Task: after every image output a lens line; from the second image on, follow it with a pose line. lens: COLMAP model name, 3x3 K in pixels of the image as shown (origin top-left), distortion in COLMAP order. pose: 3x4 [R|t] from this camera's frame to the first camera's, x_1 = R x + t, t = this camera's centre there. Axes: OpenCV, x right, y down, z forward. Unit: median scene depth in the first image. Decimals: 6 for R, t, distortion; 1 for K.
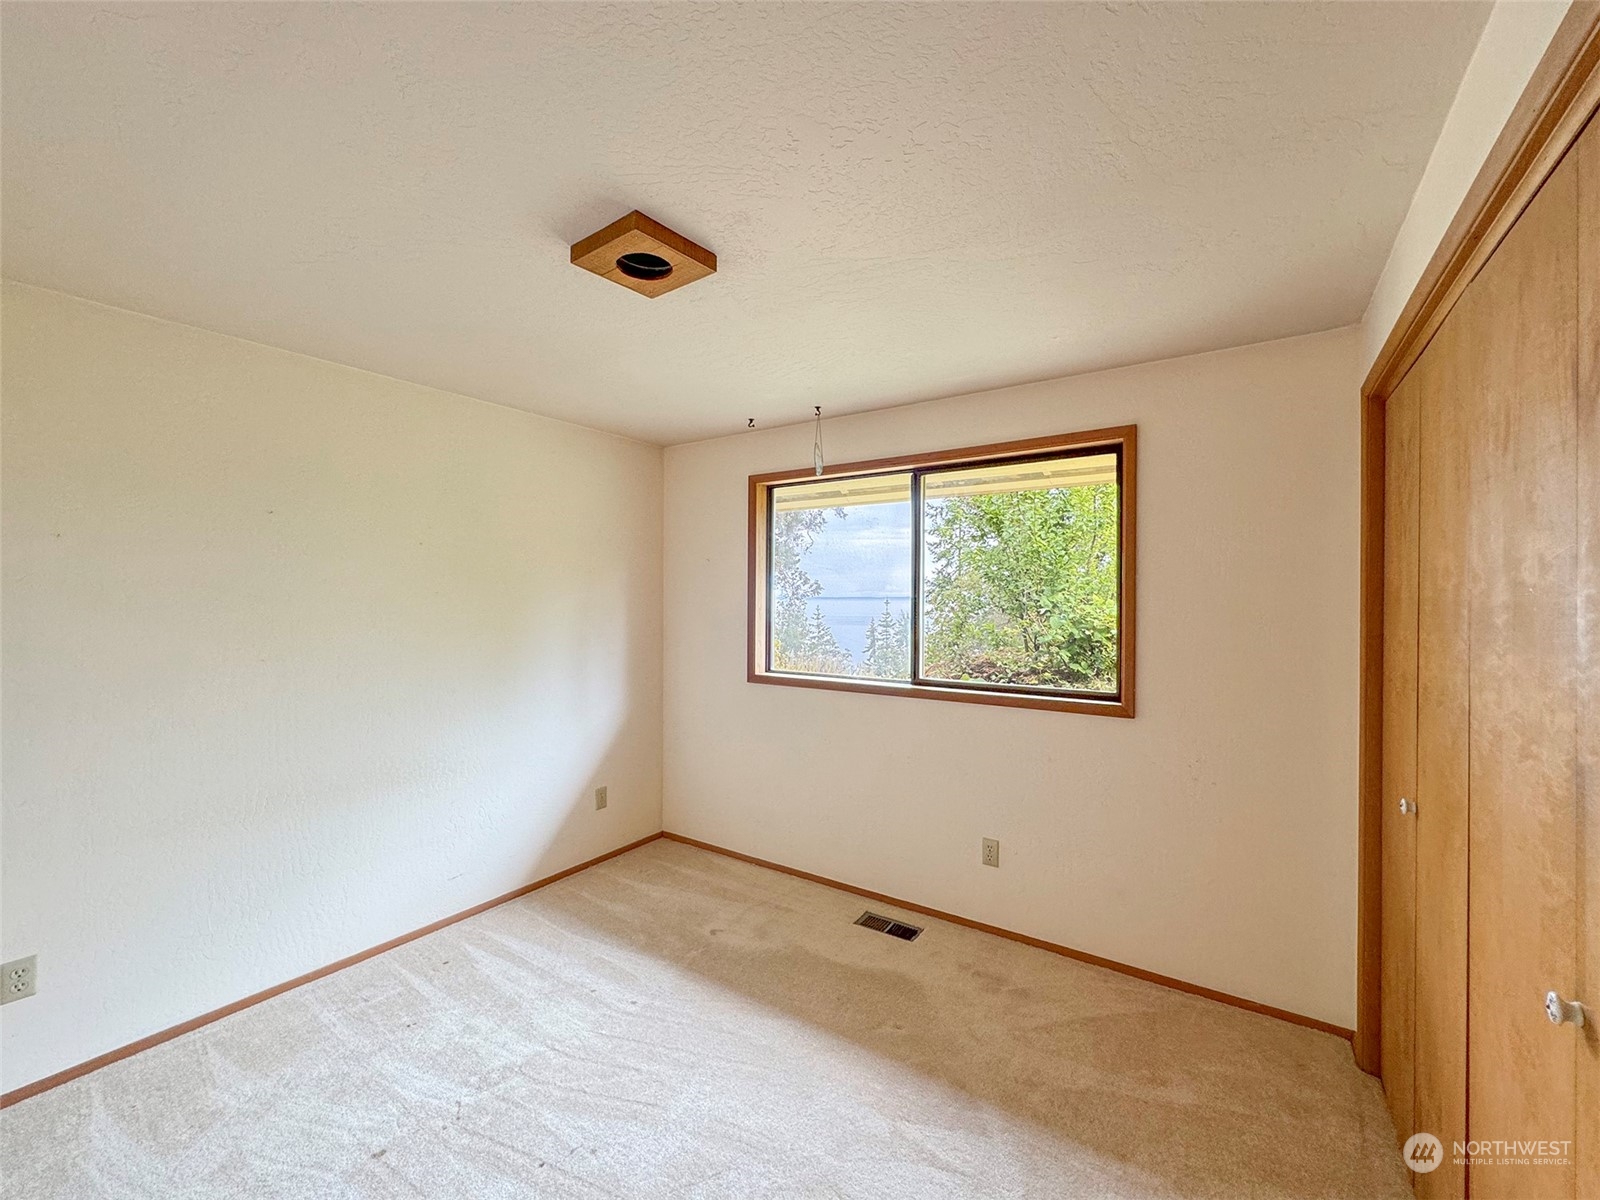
lens RADIAL K [[656.2, 0, 791.7], [0, 656.2, 601.2], [0, 0, 1]] dist [-0.000454, 0.000073]
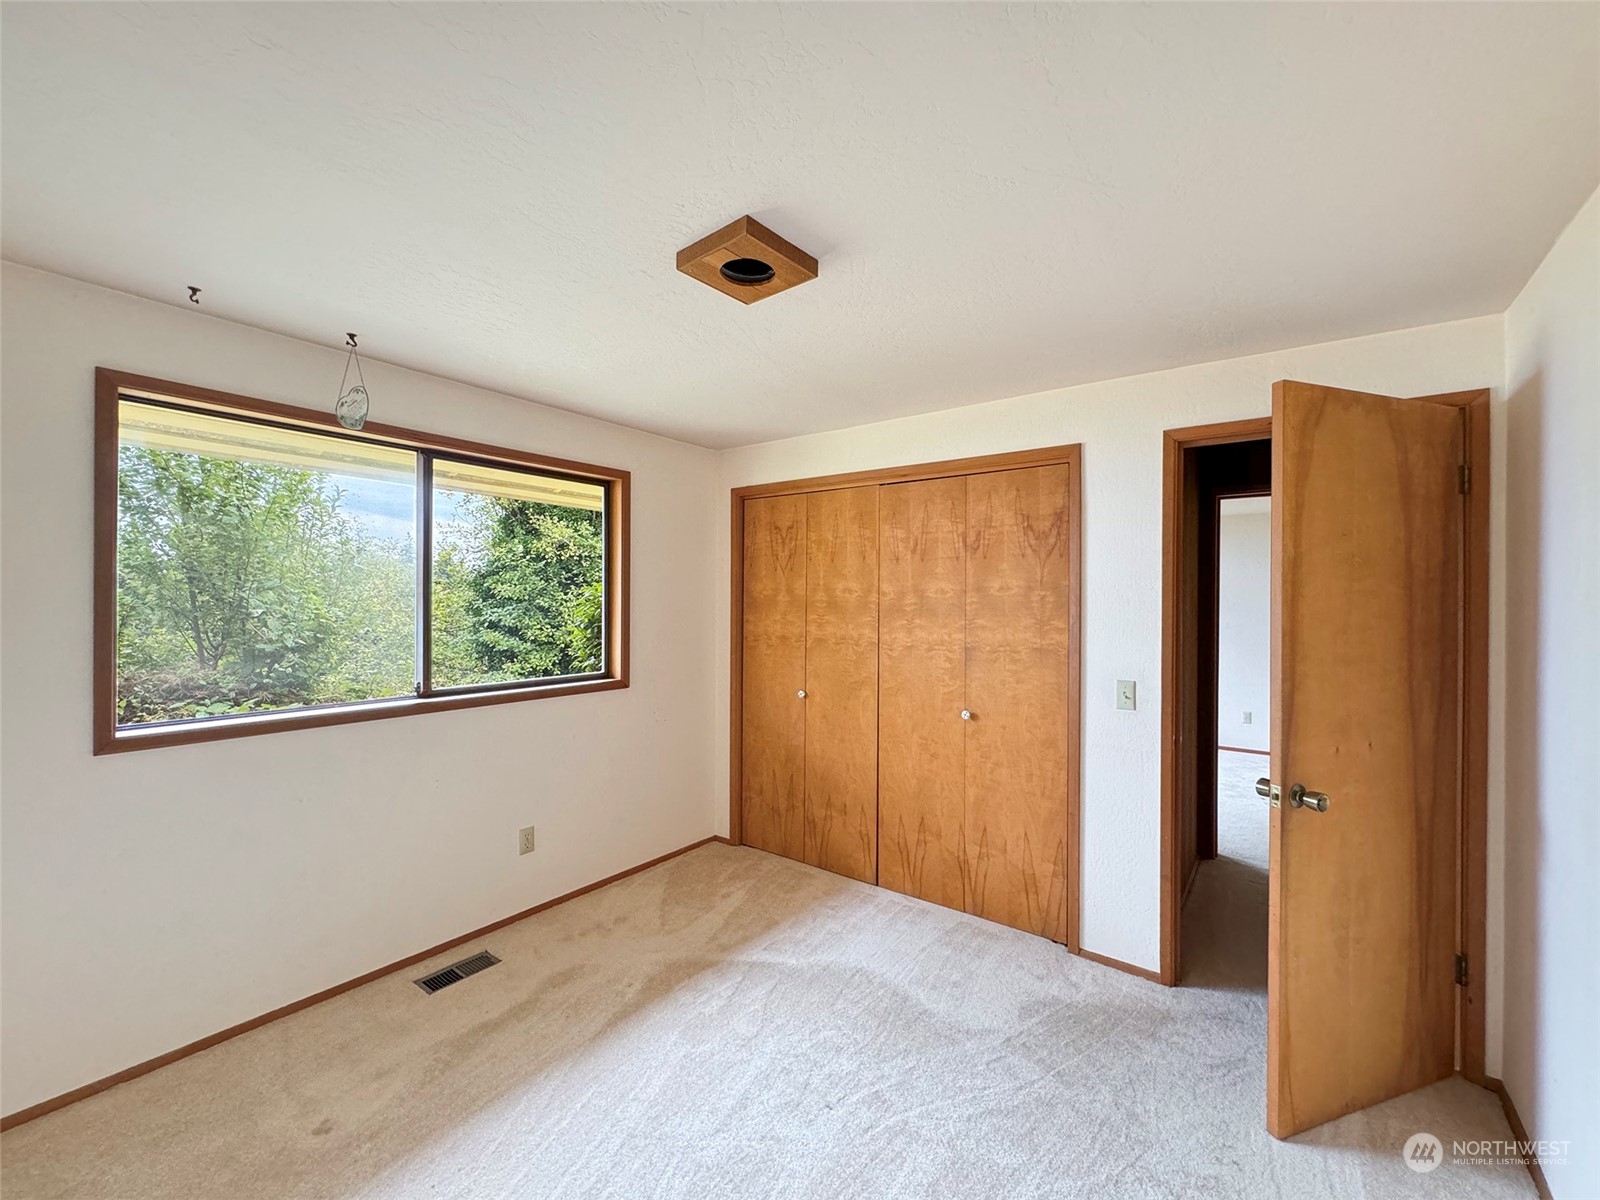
lens RADIAL K [[656.2, 0, 792.4], [0, 656.2, 598.6], [0, 0, 1]] dist [-0.000454, 0.000073]
pose [[0.037174, -0.001128, 0.999308, -0.705529], [-0.002348, 0.999997, 0.001216, -0.006670], [-0.999306, -0.002391, 0.037171, 0.514605]]
